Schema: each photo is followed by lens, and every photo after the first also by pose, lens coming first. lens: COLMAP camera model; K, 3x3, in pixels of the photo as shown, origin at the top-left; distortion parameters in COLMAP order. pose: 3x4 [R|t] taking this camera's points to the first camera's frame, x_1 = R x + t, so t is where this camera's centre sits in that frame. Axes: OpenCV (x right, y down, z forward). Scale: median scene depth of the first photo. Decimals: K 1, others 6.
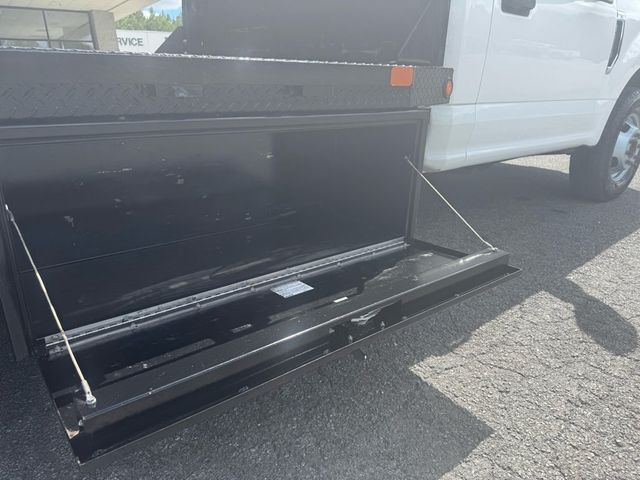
lens RADIAL K [[452.8, 0, 332.1], [0, 452.8, 240.2], [0, 0, 1]] dist [0.020721, -0.019507]
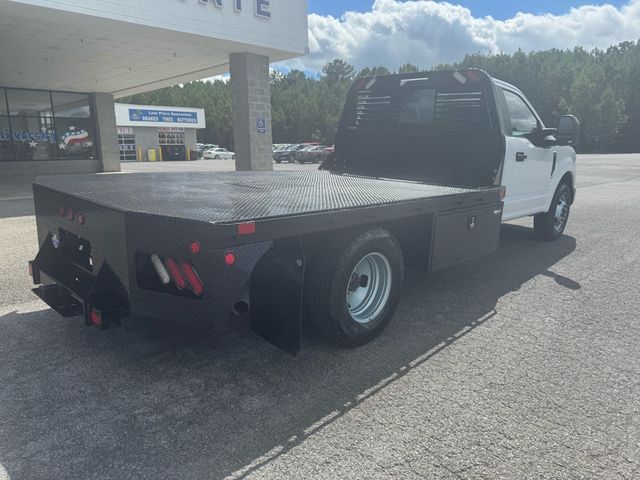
lens RADIAL K [[452.8, 0, 327.0], [0, 452.8, 239.3], [0, 0, 1]] dist [0.020721, -0.019507]
pose [[0.991167, -0.015116, 0.131753, -1.270516], [0.032457, 0.990919, -0.130482, 0.278879], [-0.128585, 0.133605, 0.982657, -1.621172]]
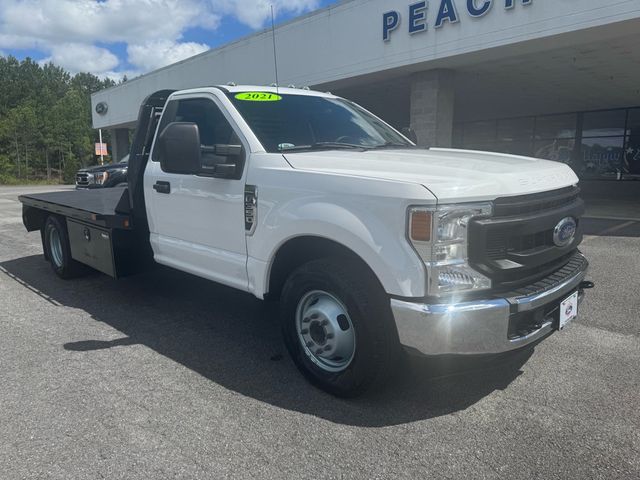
lens RADIAL K [[452.8, 0, 323.4], [0, 452.8, 235.8], [0, 0, 1]] dist [0.020721, -0.019507]
pose [[0.110100, 0.164837, -0.980157, 3.204458], [-0.318179, 0.940101, 0.122360, -1.057924], [0.941616, 0.298393, 0.155953, 1.853751]]
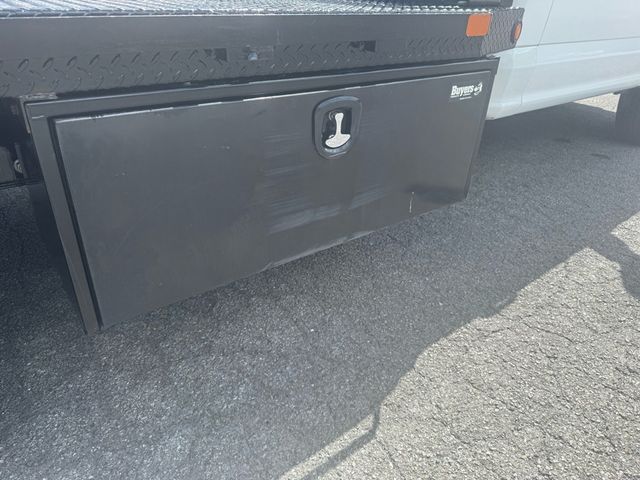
lens RADIAL K [[452.8, 0, 335.1], [0, 452.8, 235.7], [0, 0, 1]] dist [0.020721, -0.019507]
pose [[0.999550, 0.027658, -0.011619, -0.092670], [-0.025460, 0.986932, 0.159113, -0.076260], [0.015868, -0.158746, 0.987192, 0.042965]]
